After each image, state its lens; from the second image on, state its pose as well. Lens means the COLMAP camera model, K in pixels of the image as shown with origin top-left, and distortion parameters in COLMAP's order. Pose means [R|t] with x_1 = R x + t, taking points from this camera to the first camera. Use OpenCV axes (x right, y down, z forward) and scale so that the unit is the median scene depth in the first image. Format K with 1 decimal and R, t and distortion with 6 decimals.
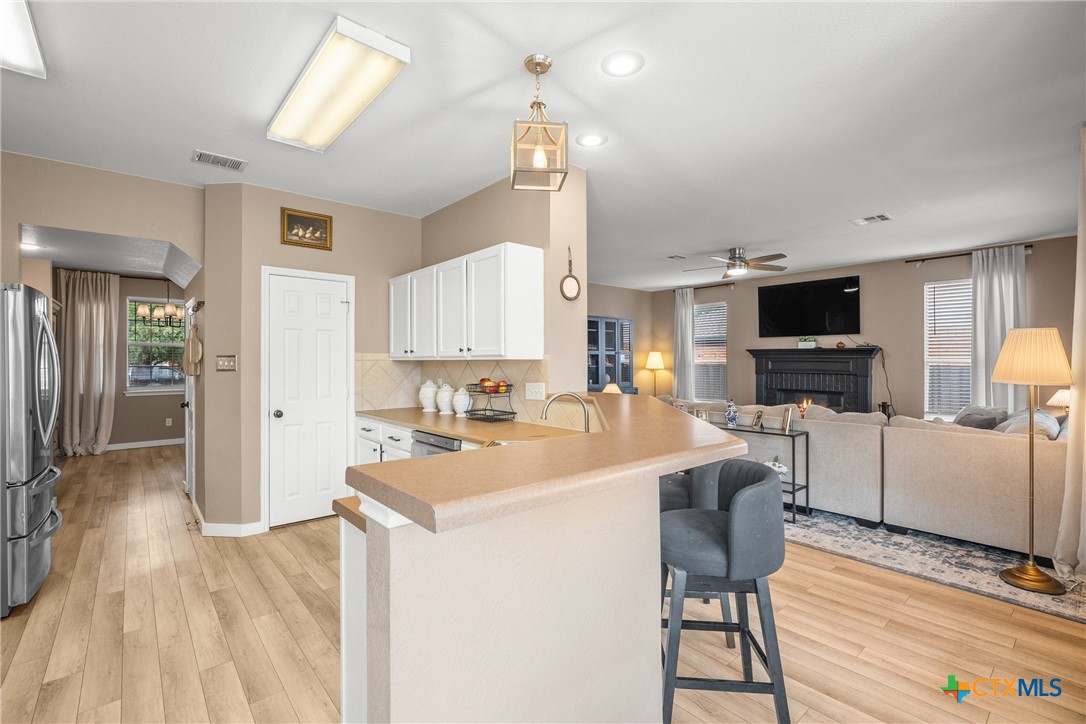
lens RADIAL K [[480.2, 0, 547.2], [0, 480.2, 363.6], [0, 0, 1]] dist [-0.005811, -0.000132]
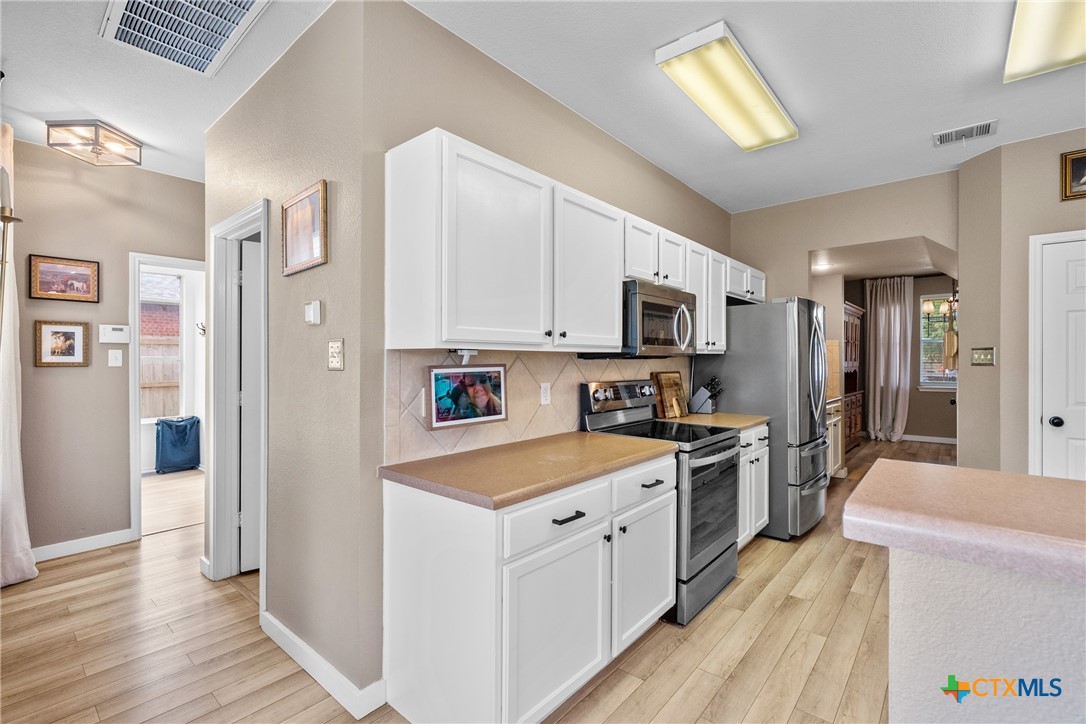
lens RADIAL K [[480.2, 0, 538.5], [0, 480.2, 363.2], [0, 0, 1]] dist [-0.005811, -0.000132]
pose [[0.133983, 0.008003, -0.990951, 0.095266], [-0.005541, 0.999958, 0.007327, 0.009352], [0.990968, 0.004509, 0.134022, 0.067051]]
